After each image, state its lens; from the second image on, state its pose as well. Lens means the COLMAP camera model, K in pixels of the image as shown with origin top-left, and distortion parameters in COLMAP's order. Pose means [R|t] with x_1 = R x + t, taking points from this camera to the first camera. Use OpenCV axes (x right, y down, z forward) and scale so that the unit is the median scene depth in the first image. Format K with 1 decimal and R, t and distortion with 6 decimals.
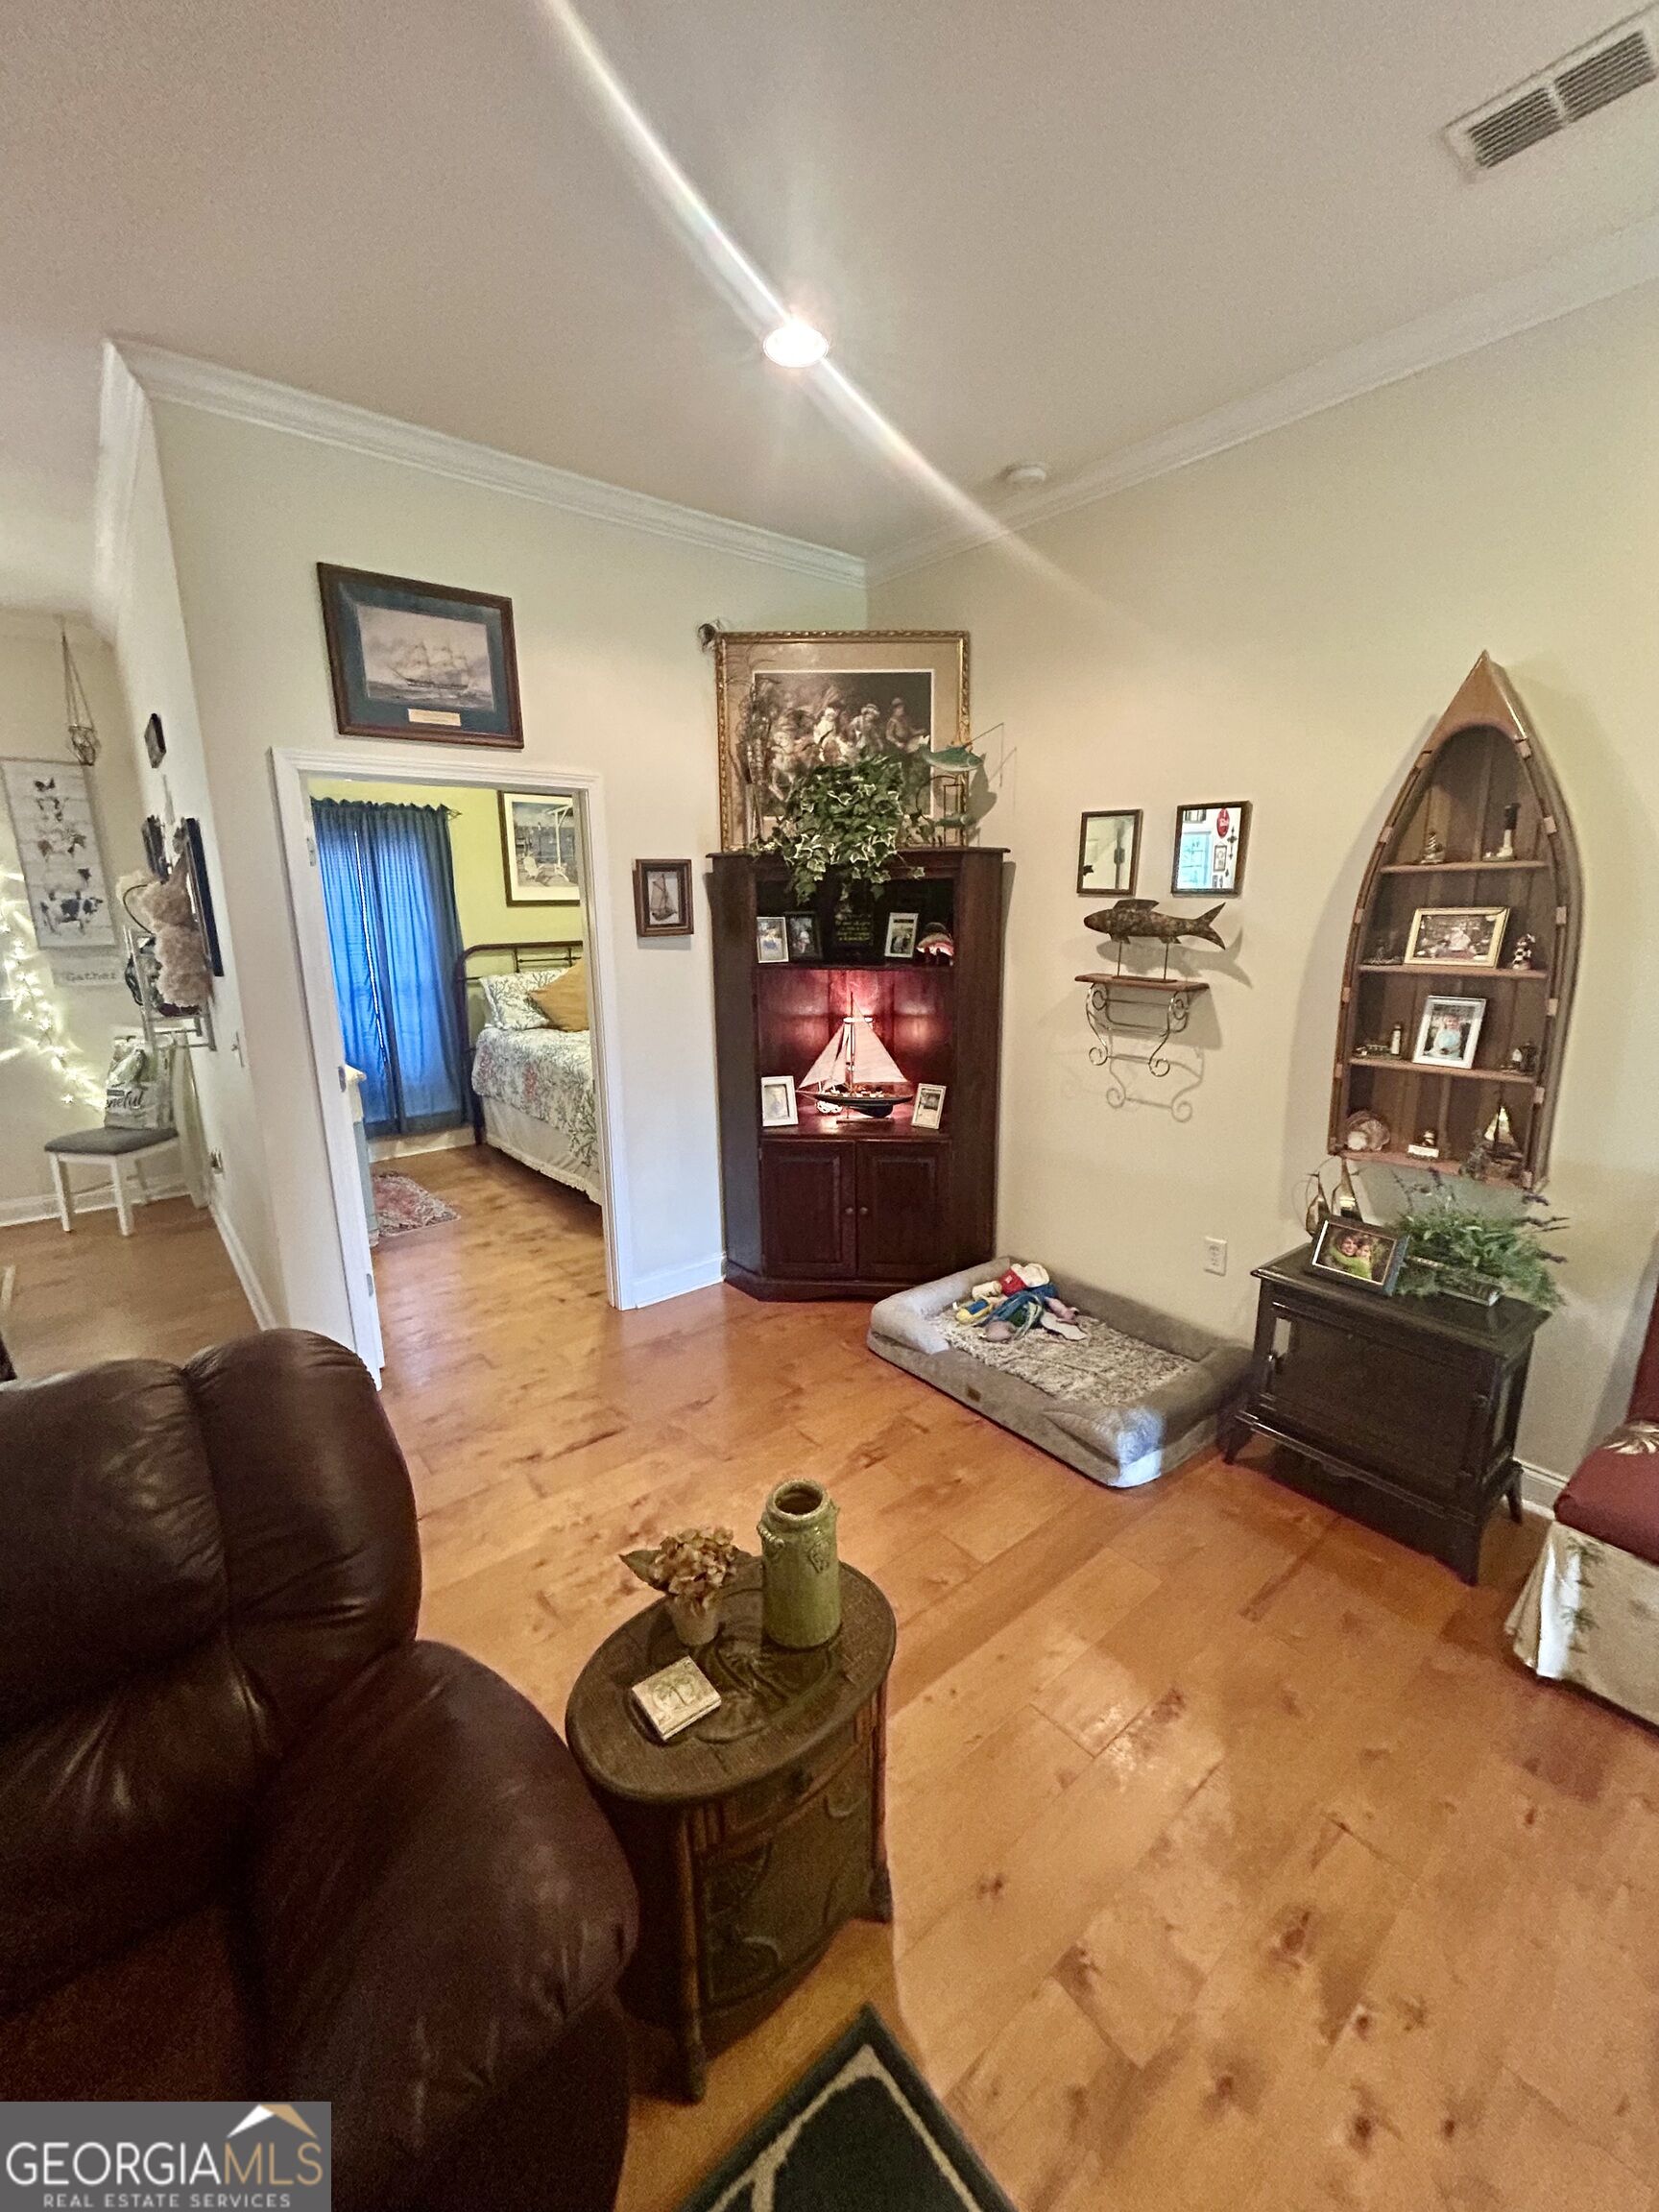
lens RADIAL K [[894.3, 0, 826.6], [0, 894.3, 1095.8], [0, 0, 1]] dist [-0.002257, 0.000417]
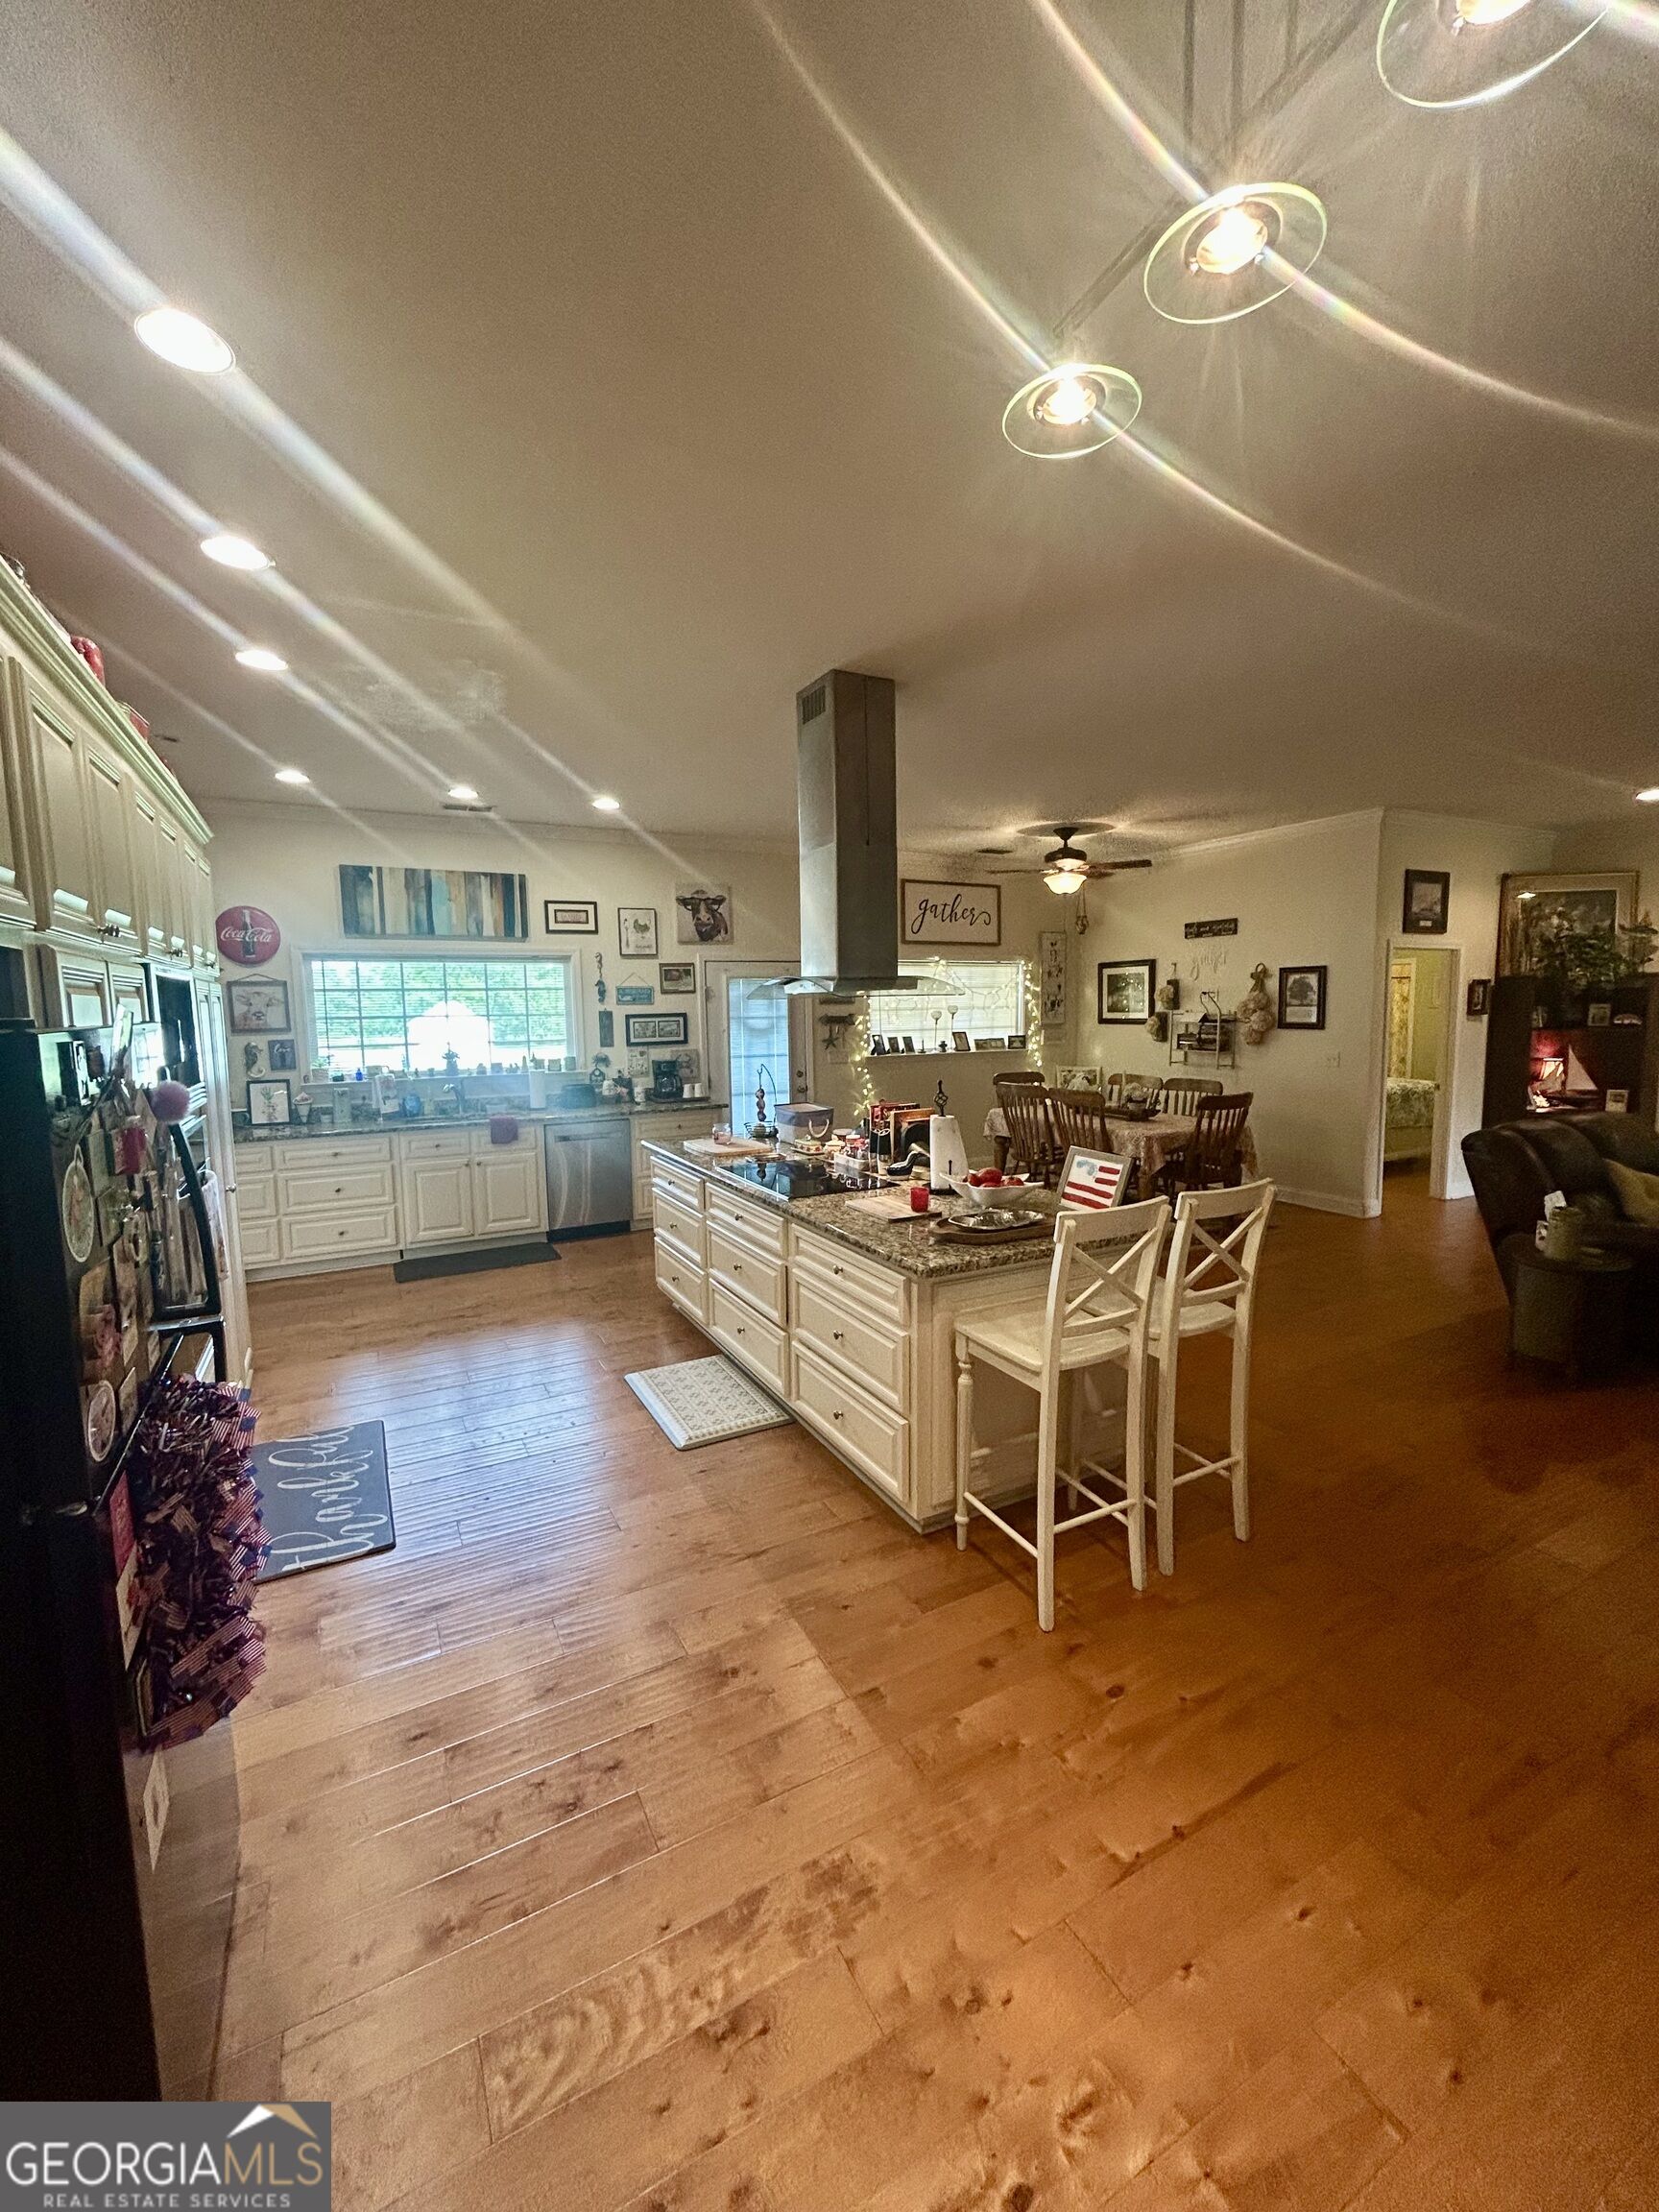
lens RADIAL K [[894.3, 0, 826.6], [0, 894.3, 1095.8], [0, 0, 1]] dist [-0.002257, 0.000417]
pose [[0.981115, 0.016200, -0.192745, -1.549027], [-0.037990, 0.993217, -0.109895, 0.361196], [0.189658, 0.115142, 0.975076, -1.588145]]
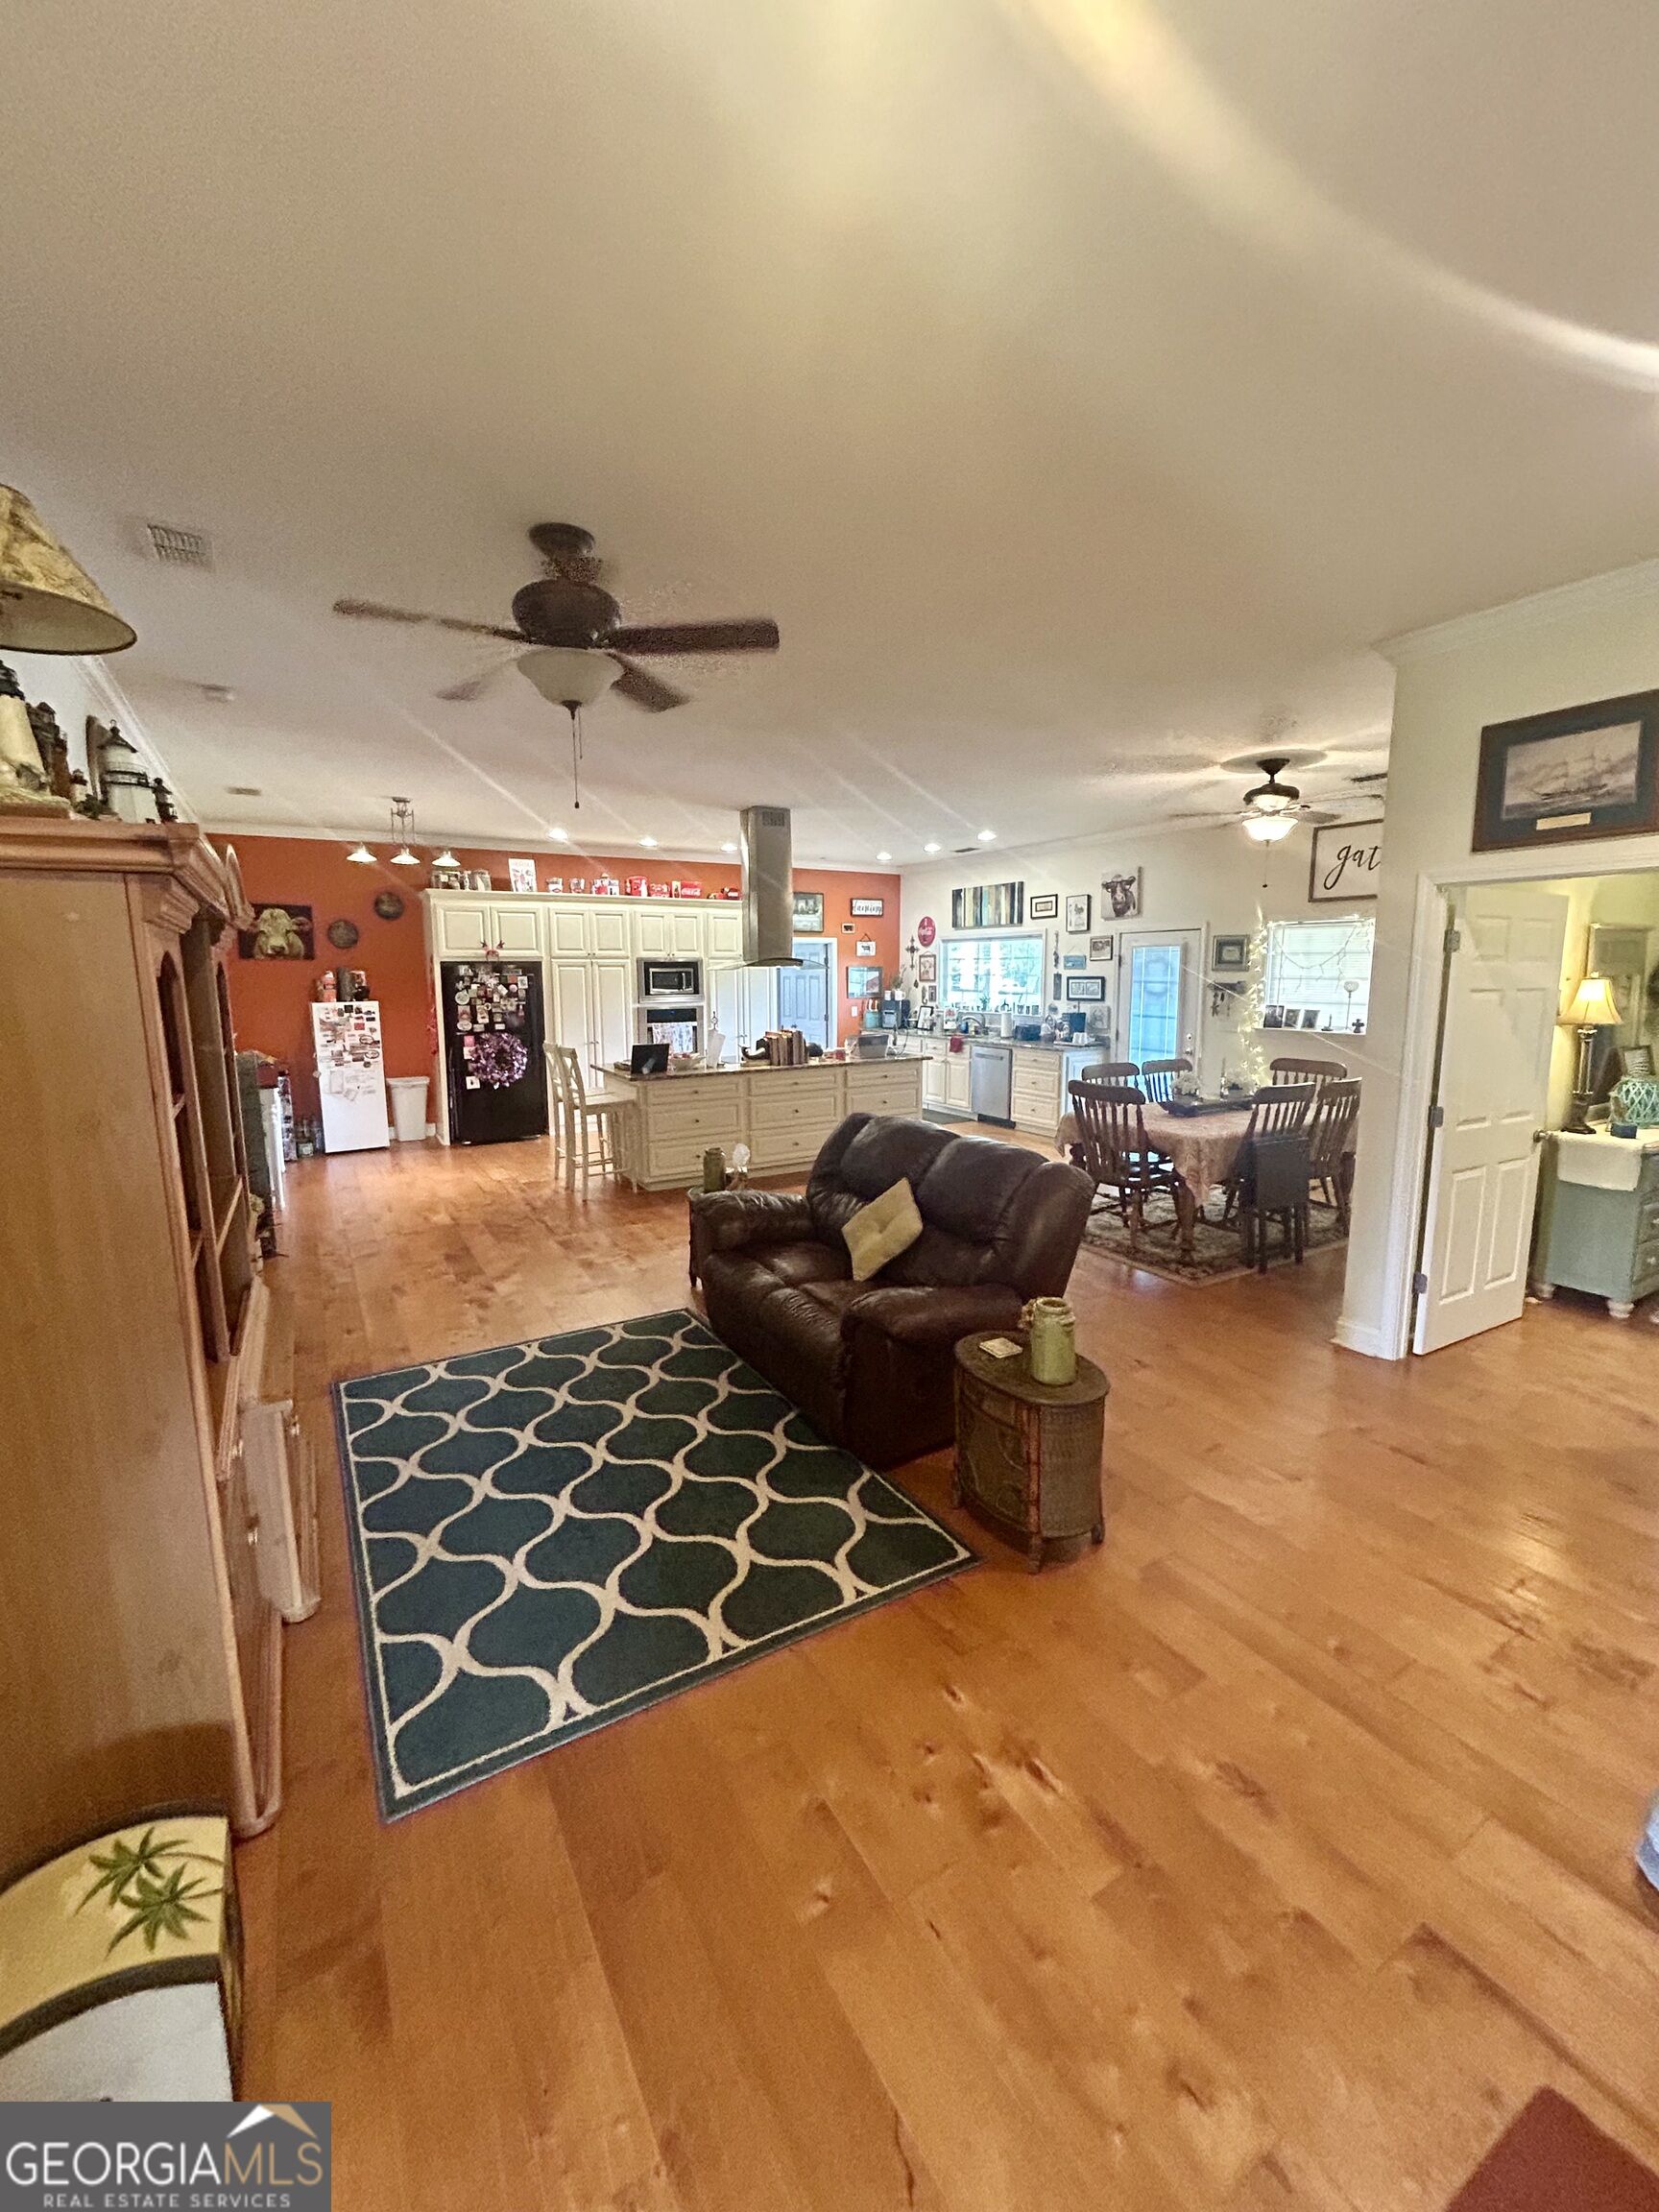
lens RADIAL K [[895.6, 0, 825.9], [0, 895.6, 1098.4], [0, 0, 1]] dist [0.002198, 0.000627]
pose [[-0.152422, 0.153148, -0.976378, 0.857977], [-0.209130, 0.960553, 0.183313, -0.098998], [0.965936, 0.232131, -0.114382, 0.307485]]
